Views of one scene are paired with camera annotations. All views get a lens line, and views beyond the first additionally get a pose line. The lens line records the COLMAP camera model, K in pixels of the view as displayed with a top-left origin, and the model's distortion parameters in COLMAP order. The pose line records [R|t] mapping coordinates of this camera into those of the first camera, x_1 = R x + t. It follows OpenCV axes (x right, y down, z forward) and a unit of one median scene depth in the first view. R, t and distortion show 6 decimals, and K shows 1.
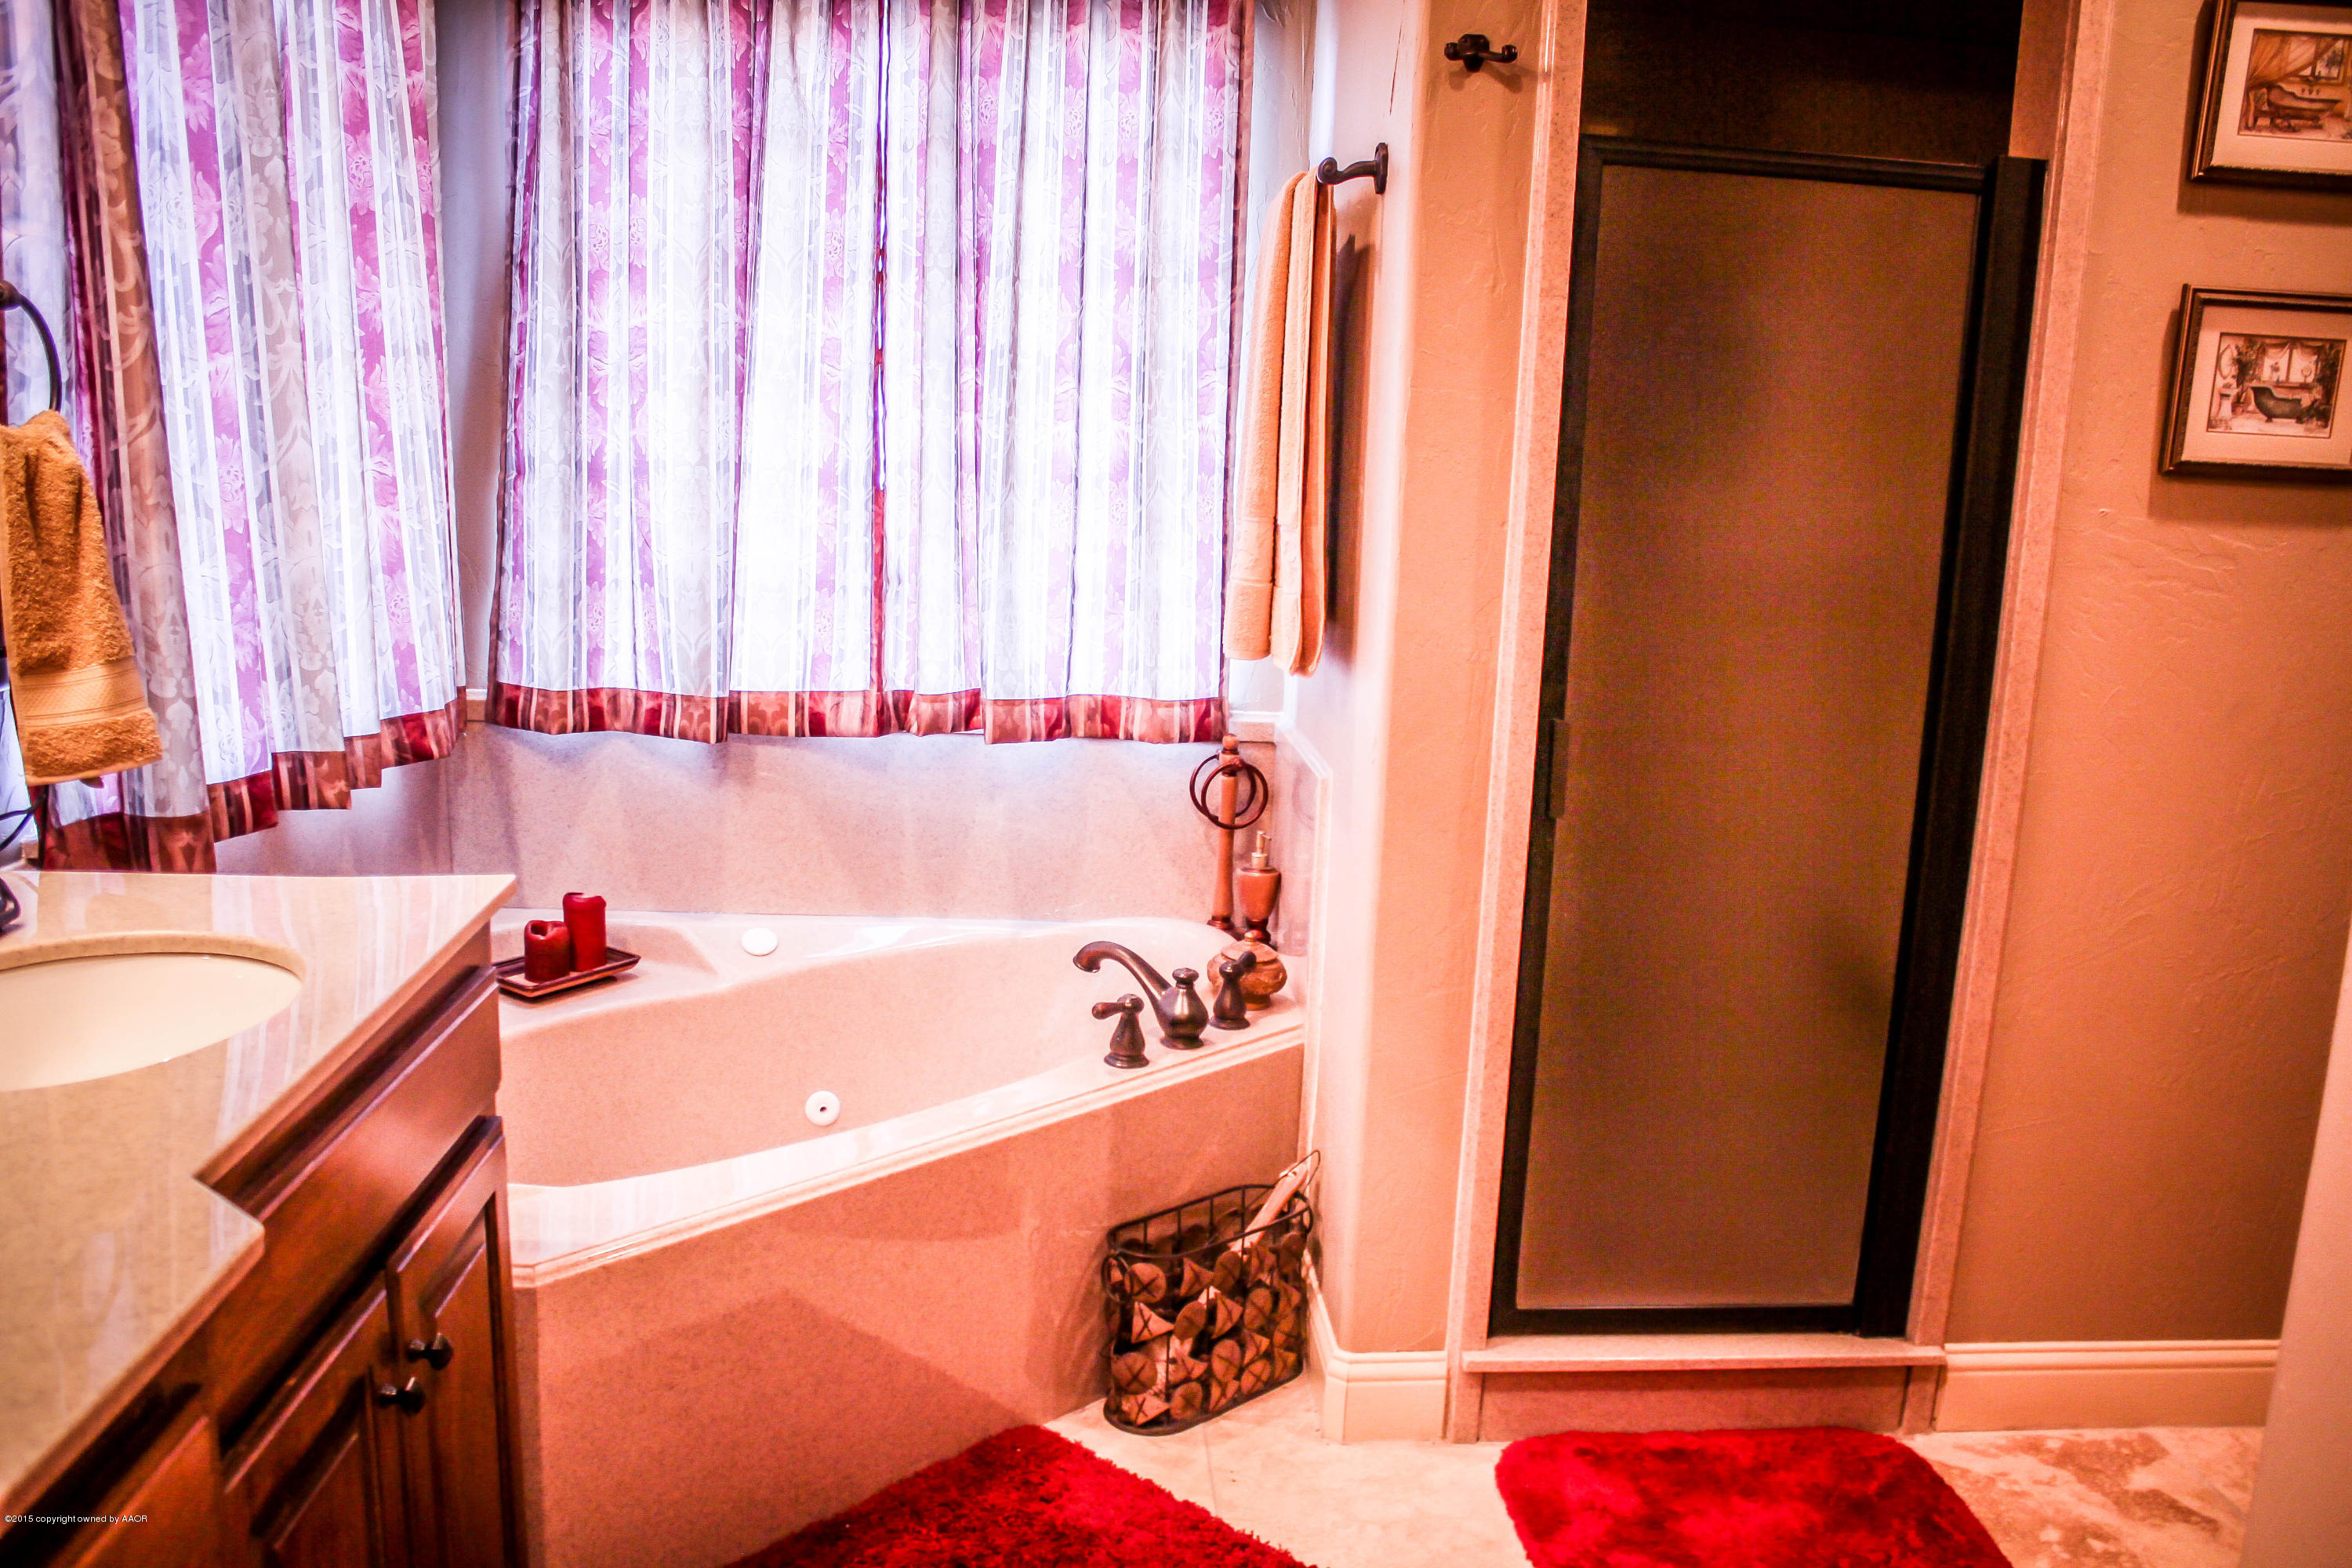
lens RADIAL K [[1952.1, 0, 1163.8], [0, 1952.1, 797.4], [0, 0, 1]] dist [-0.154586, 0.123819]
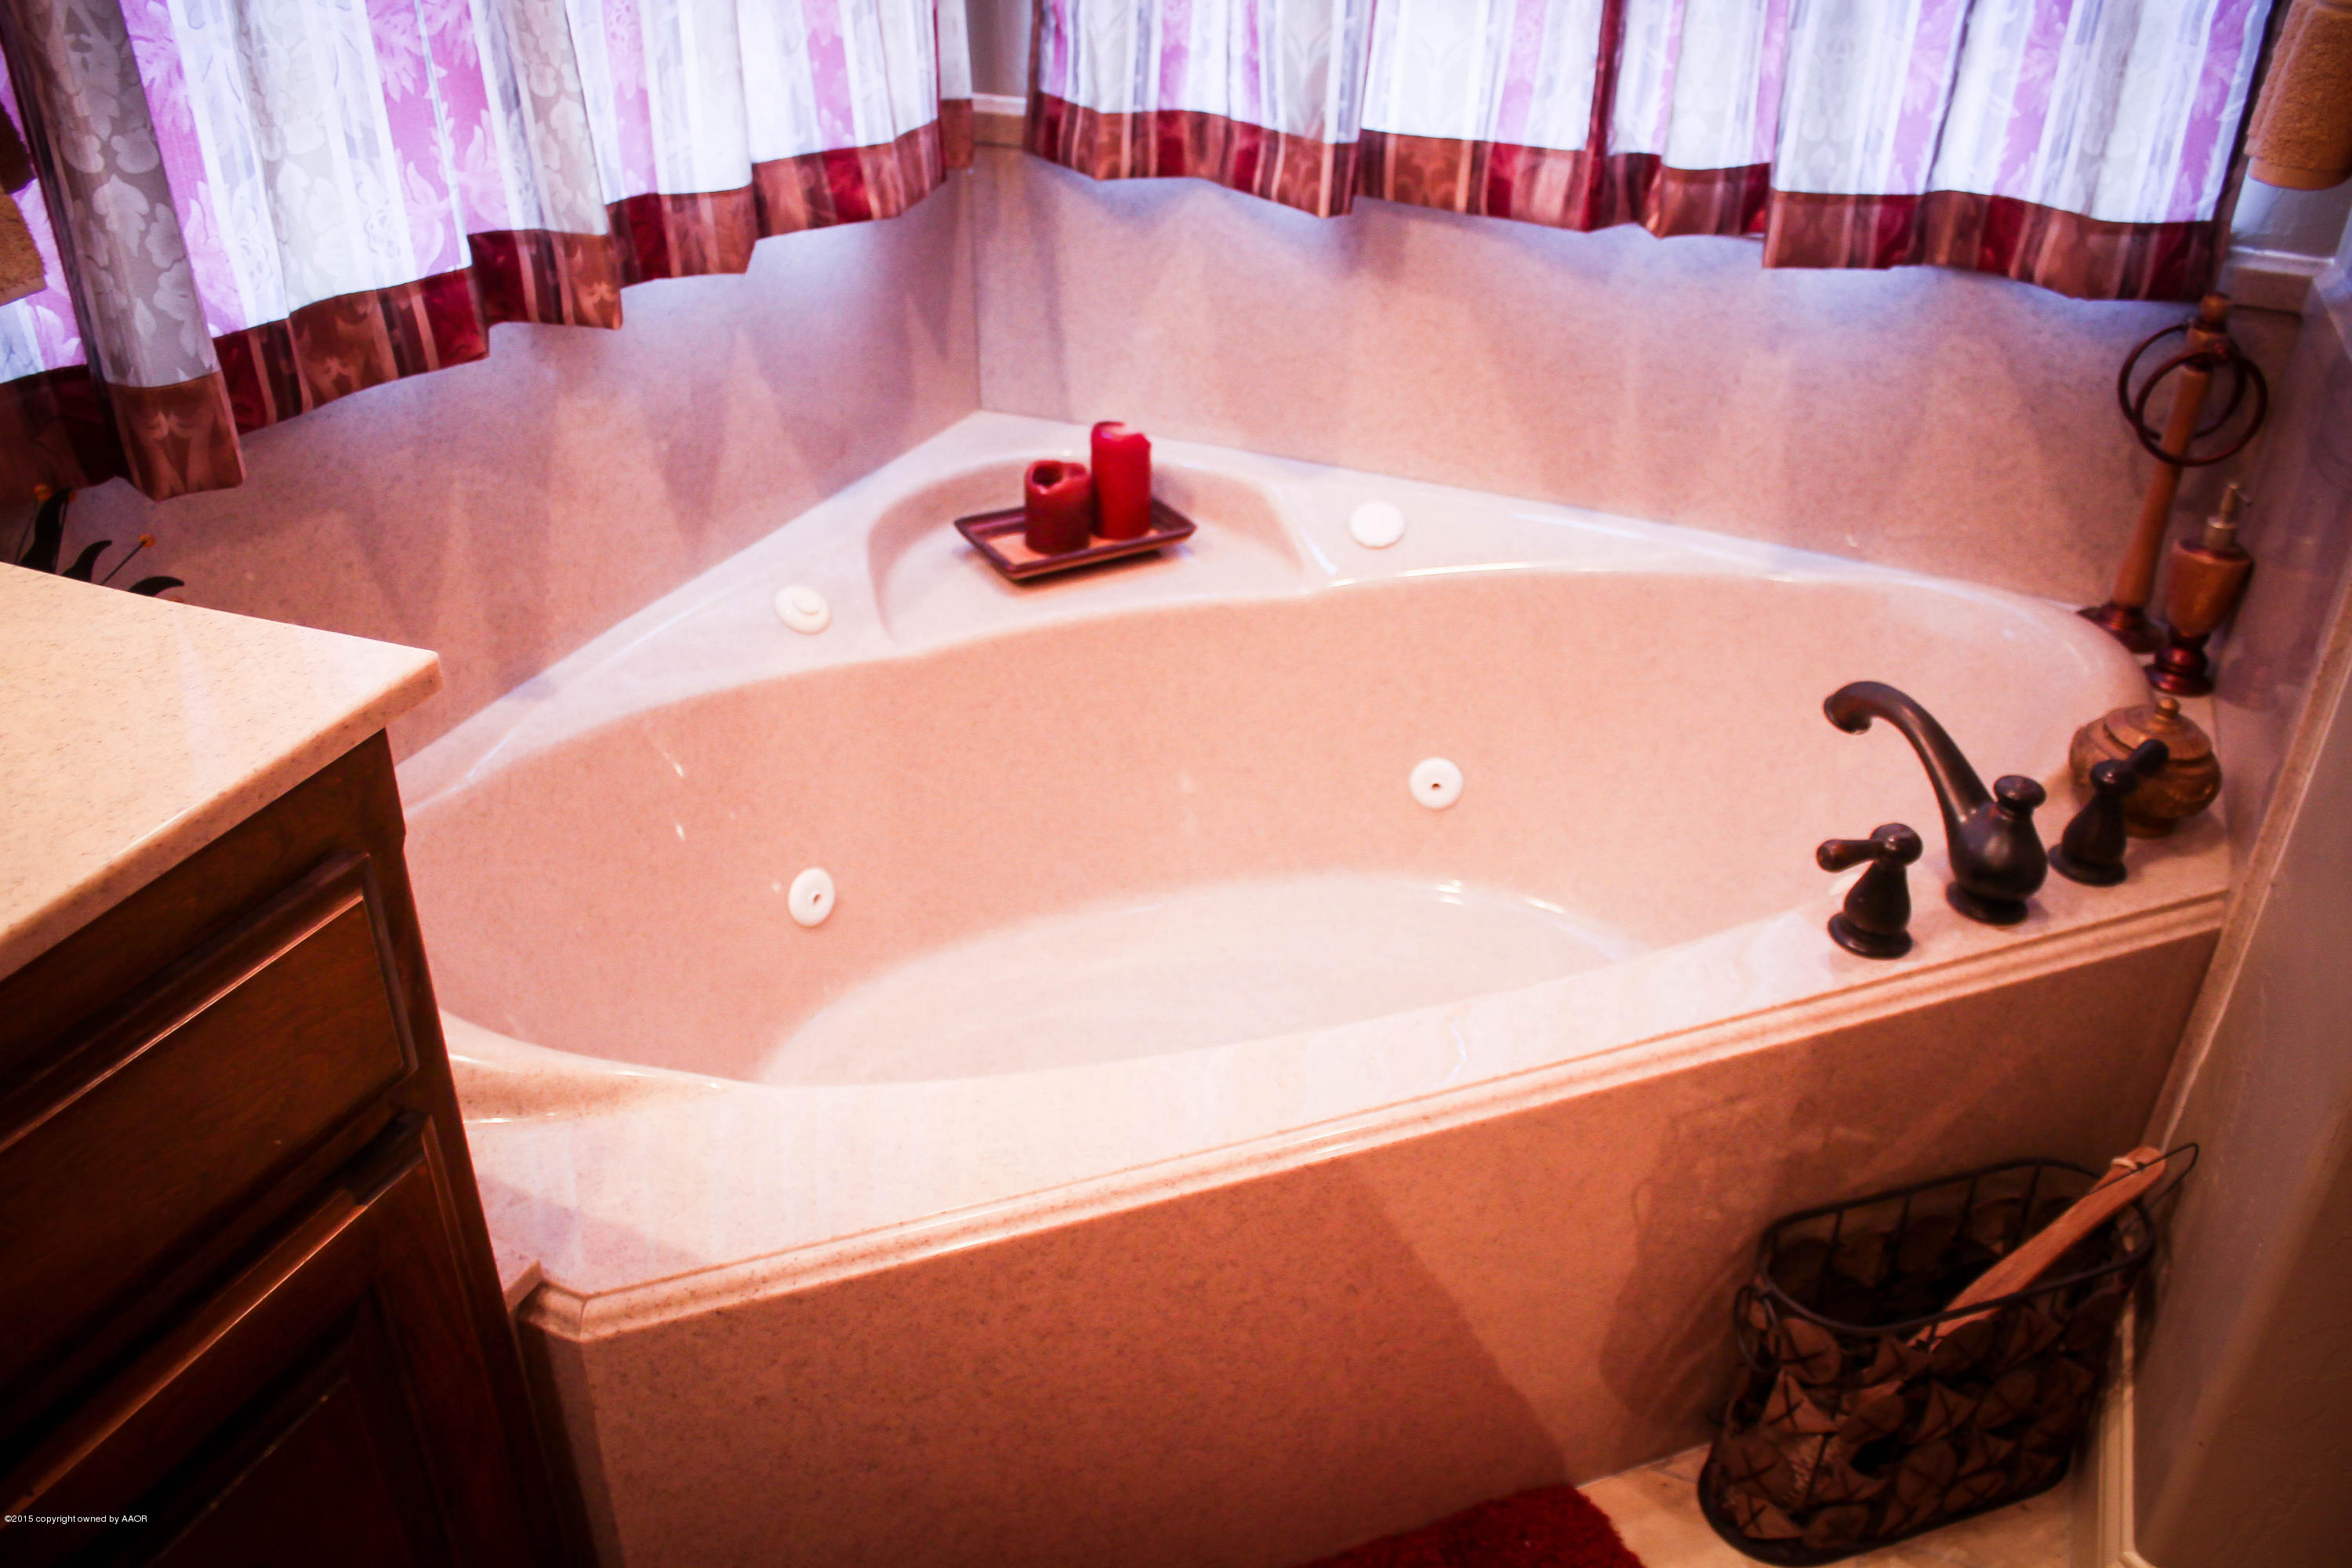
lens RADIAL K [[1952.1, 0, 1135.7], [0, 1952.1, 834.5], [0, 0, 1]] dist [-0.154586, 0.123819]
pose [[0.892514, 0.215660, -0.396117, 0.003094], [-0.071867, 0.935053, 0.347148, -0.053152], [0.445257, -0.281367, 0.850047, 0.389102]]
